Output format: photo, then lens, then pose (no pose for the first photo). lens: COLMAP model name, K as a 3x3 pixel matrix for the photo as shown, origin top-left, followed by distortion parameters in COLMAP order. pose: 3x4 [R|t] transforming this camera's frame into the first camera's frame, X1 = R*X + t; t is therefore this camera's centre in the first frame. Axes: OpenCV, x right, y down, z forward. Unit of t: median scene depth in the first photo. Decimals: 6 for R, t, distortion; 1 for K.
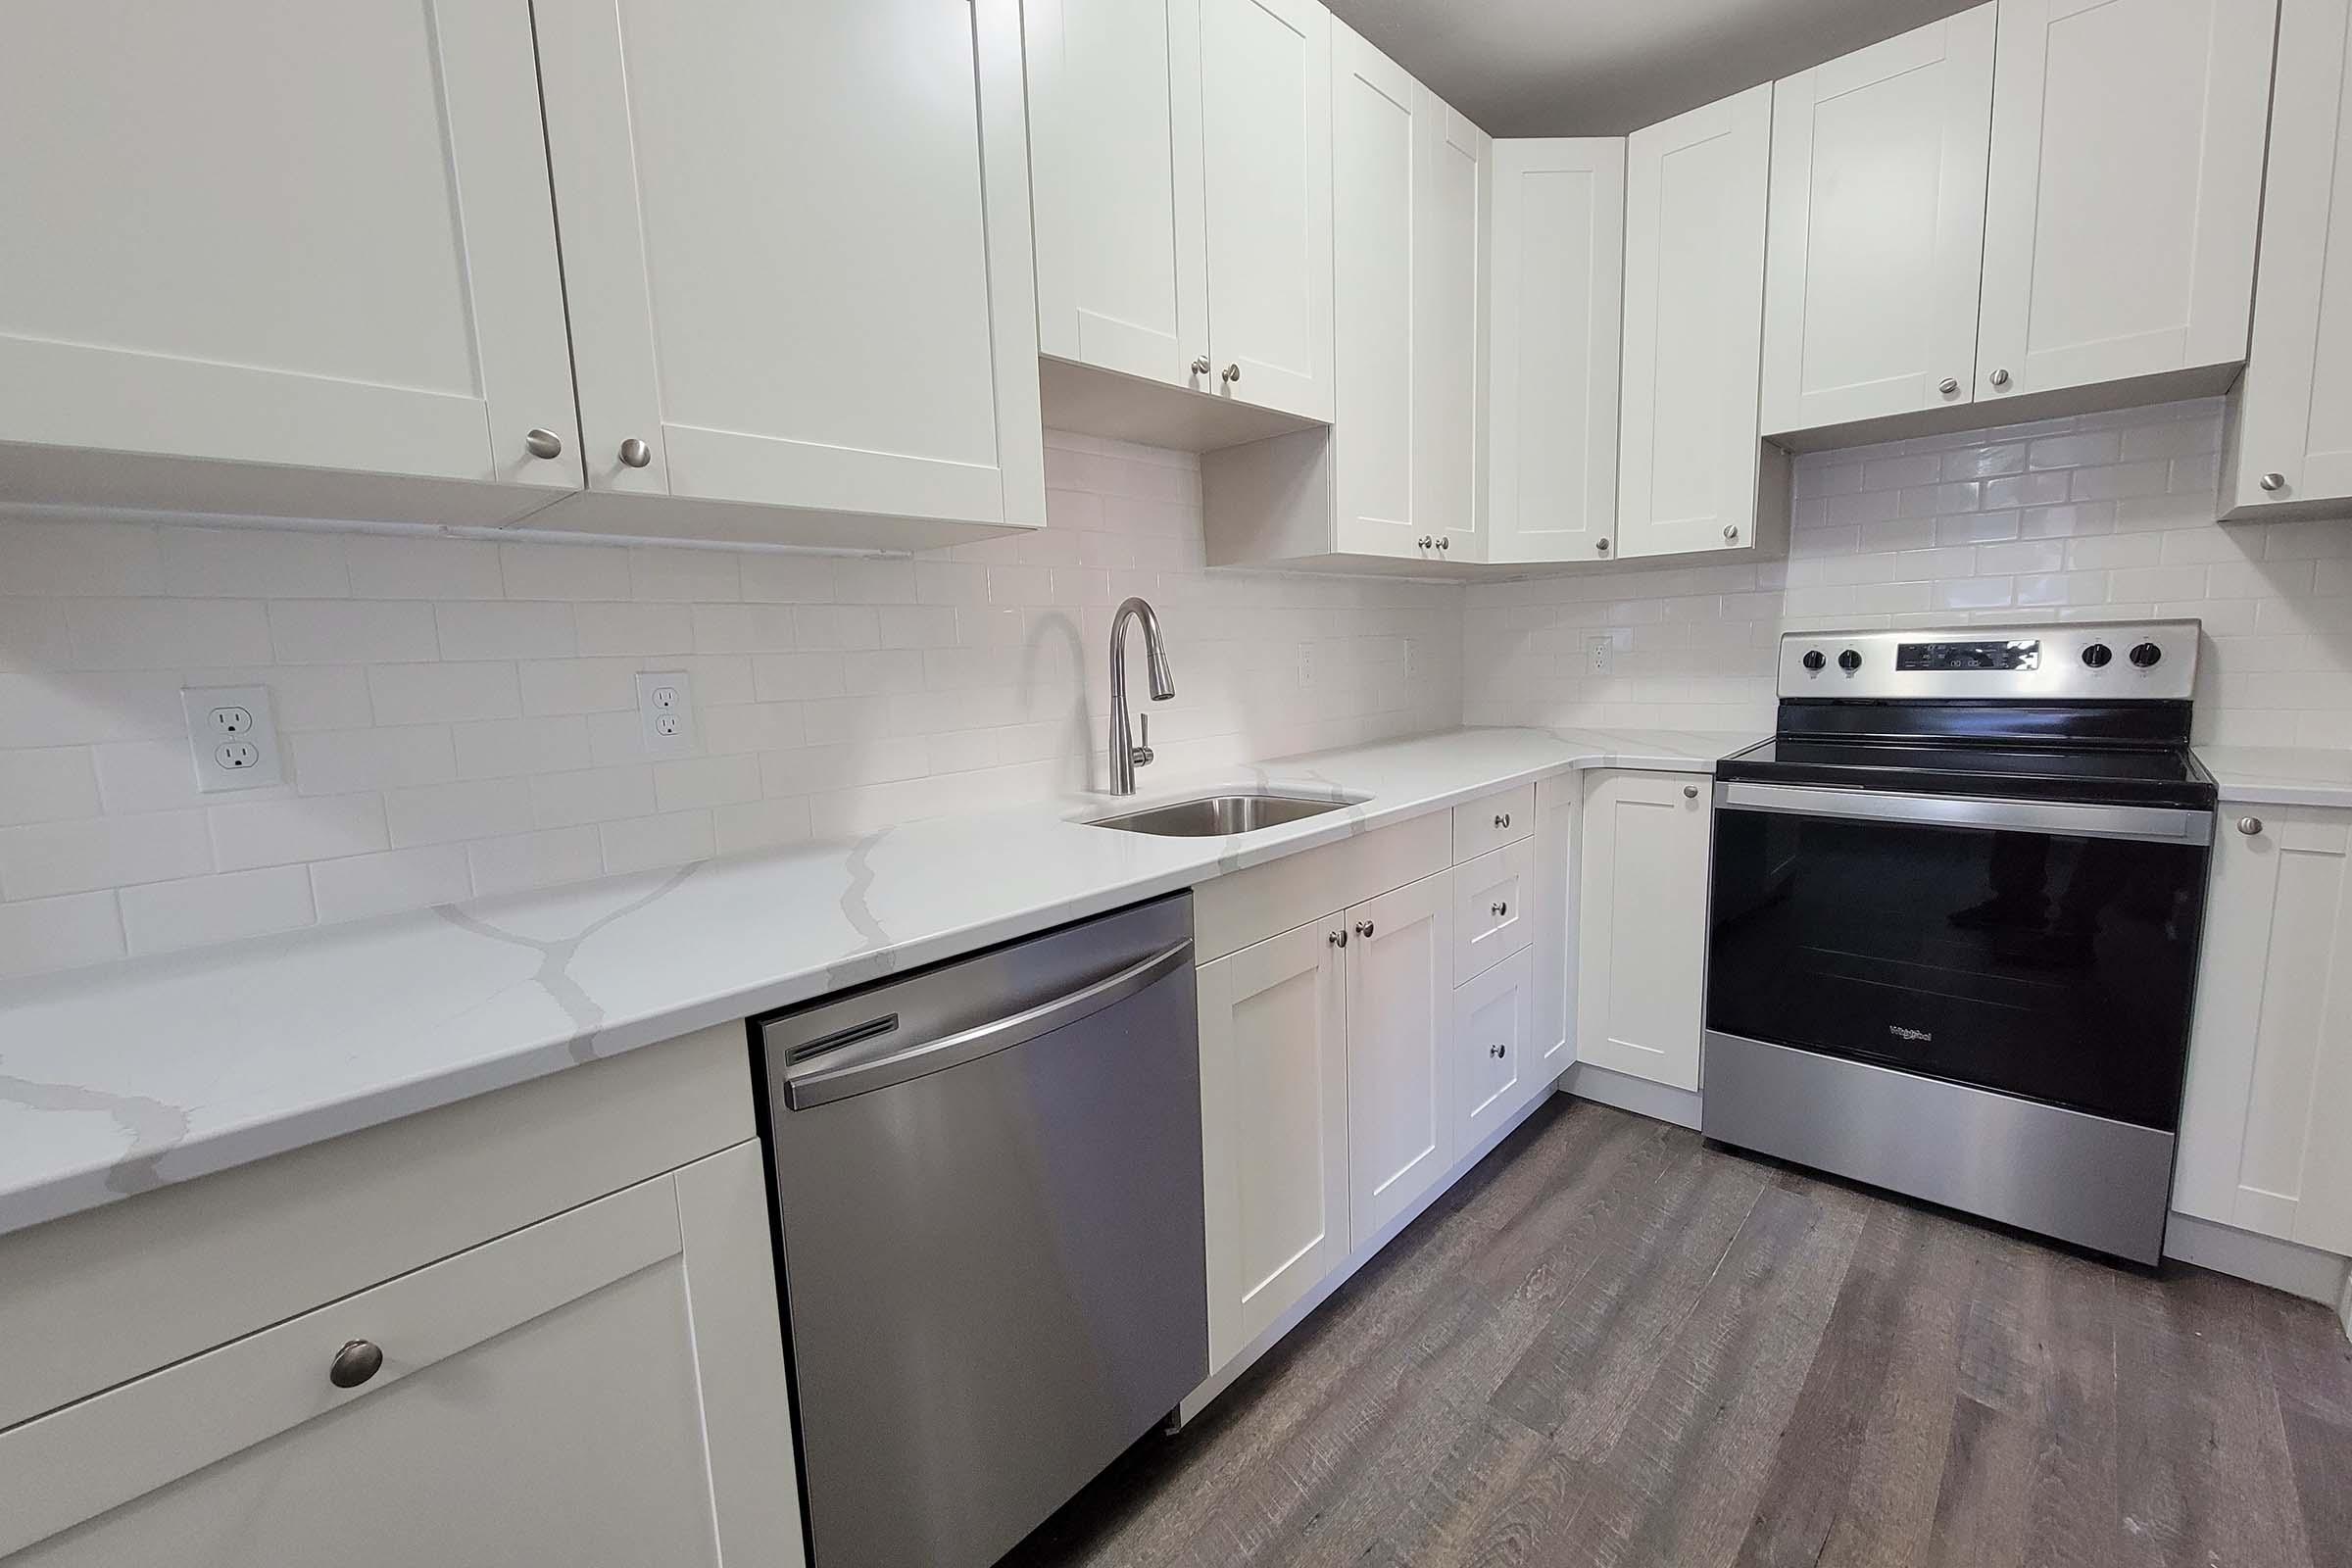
lens RADIAL K [[958.4, 0, 1173.1], [0, 958.4, 781.1], [0, 0, 1]] dist [0.009905, -0.004957]
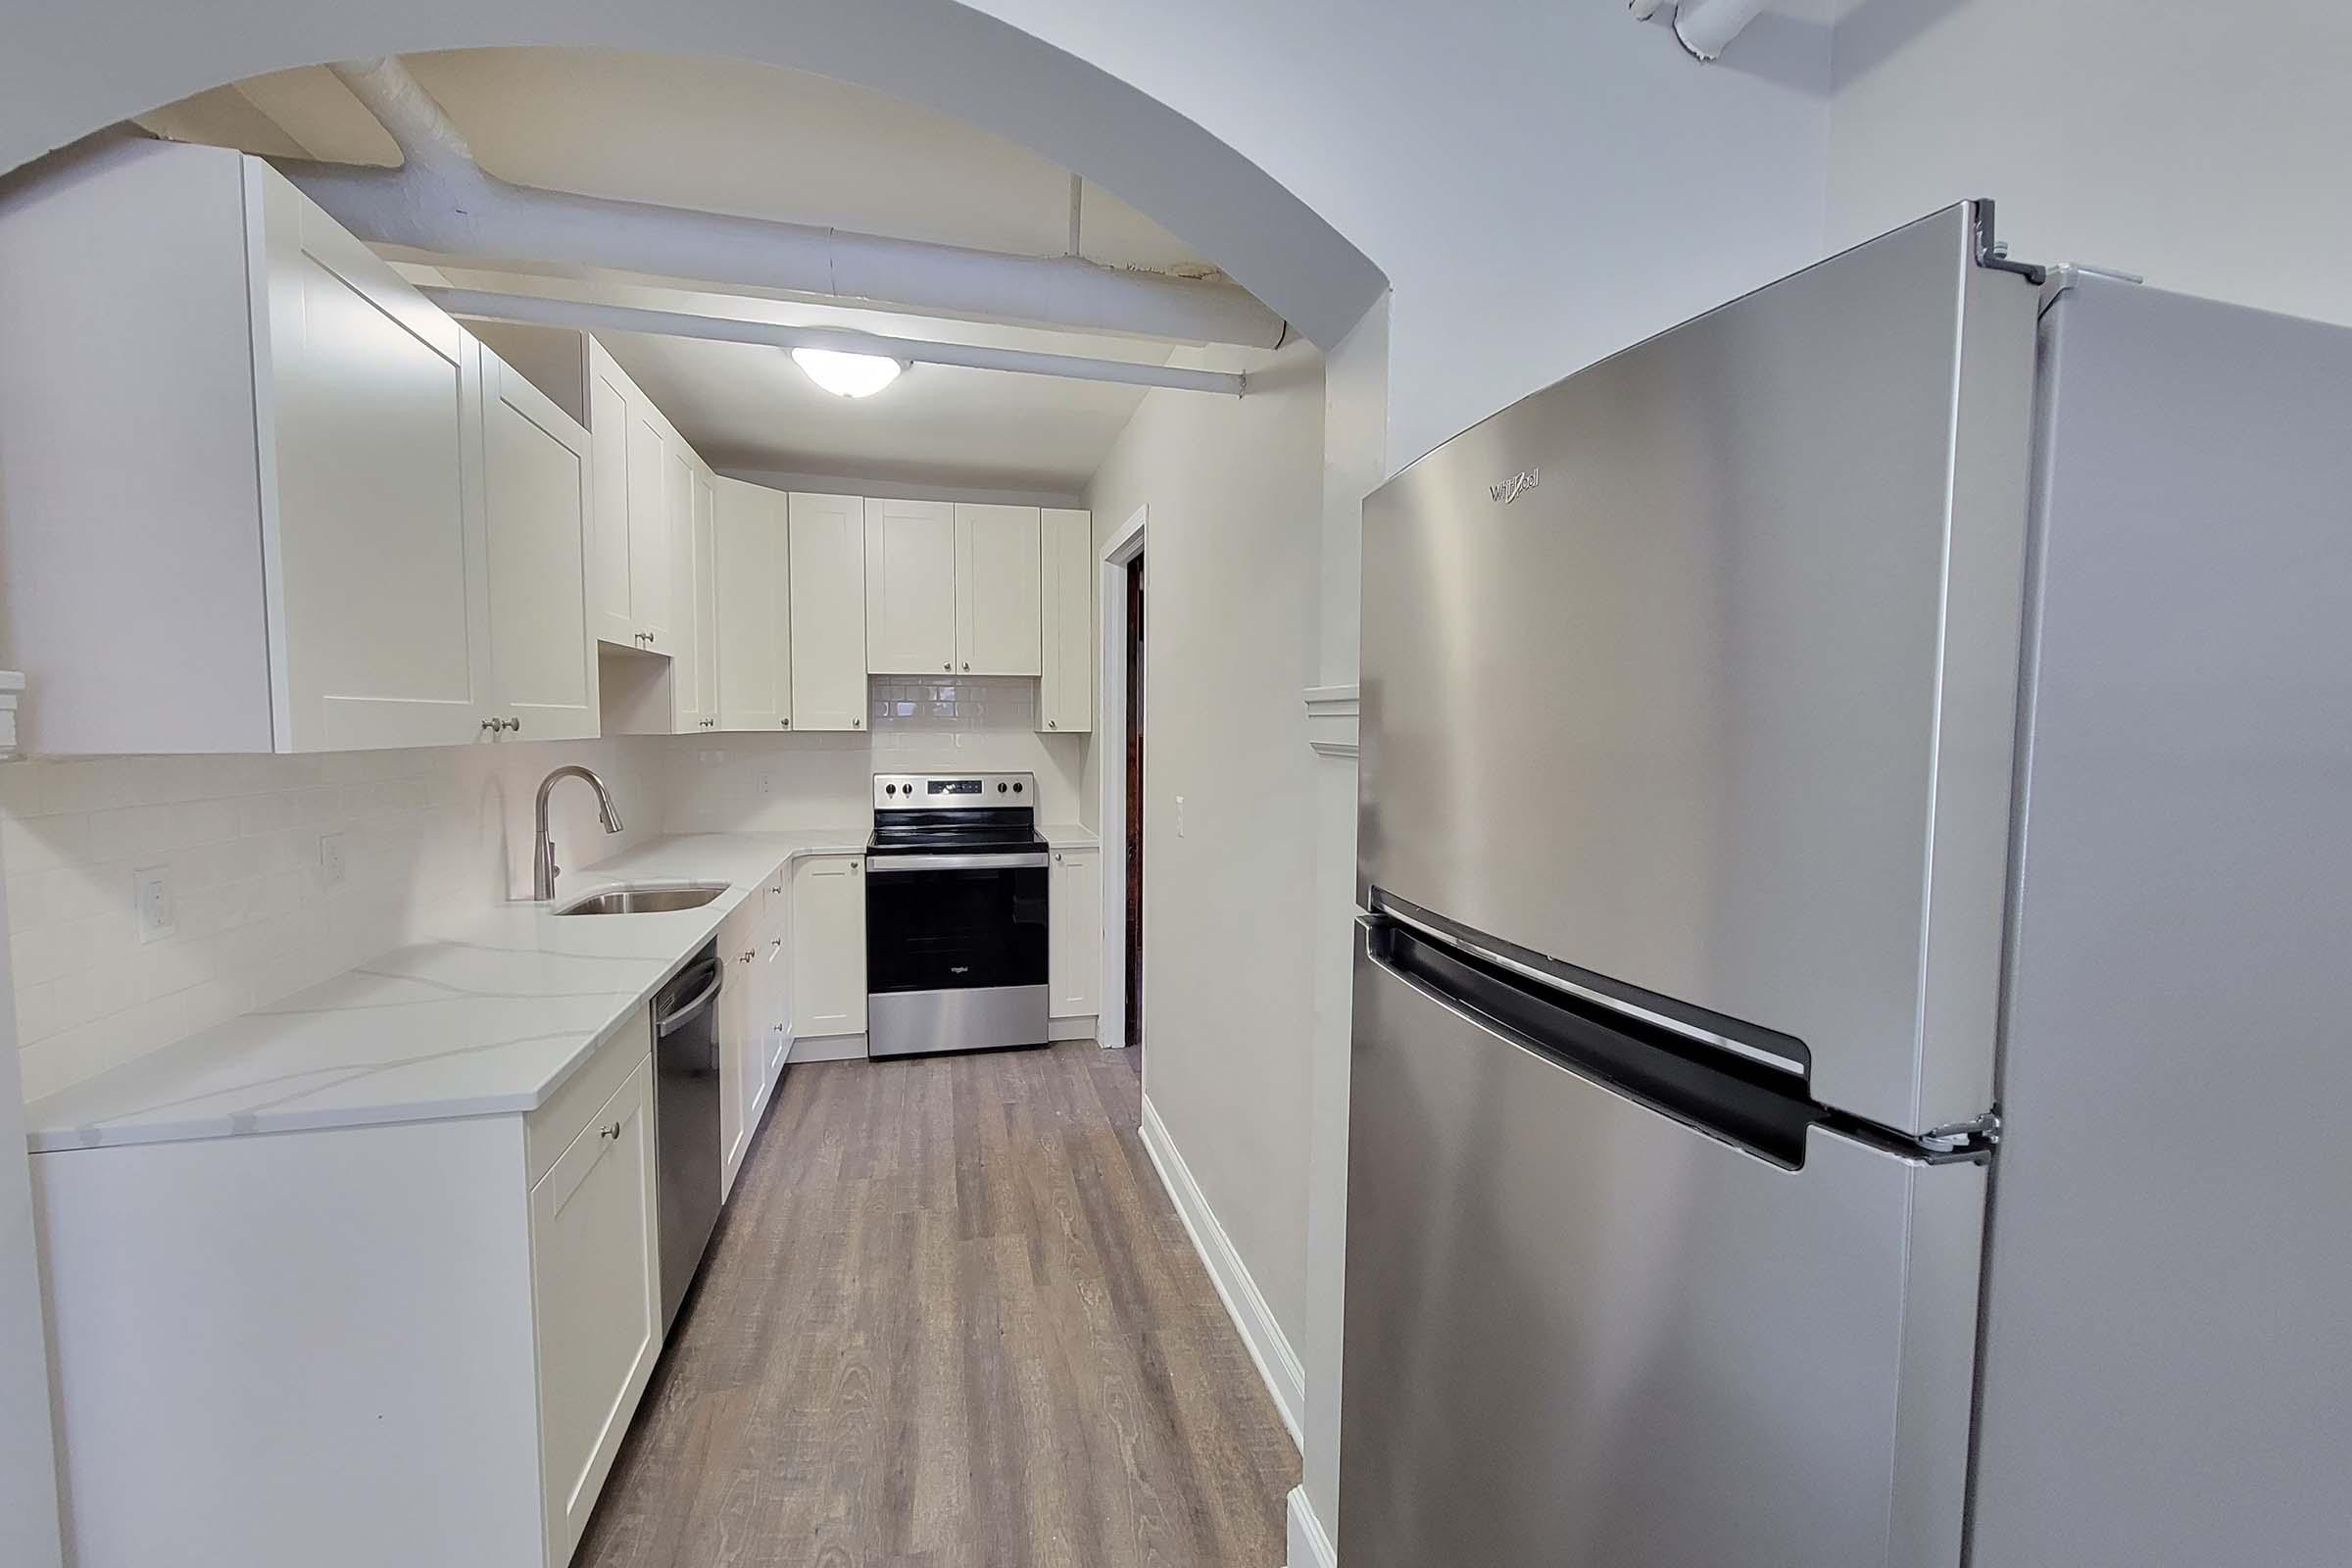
lens RADIAL K [[958.4, 0, 1173.1], [0, 958.4, 781.1], [0, 0, 1]] dist [0.009905, -0.004957]
pose [[0.534903, -0.010528, 0.844848, -0.747323], [0.090366, 0.994900, -0.044815, -0.011385], [-0.840067, 0.100317, 0.533126, -0.548737]]
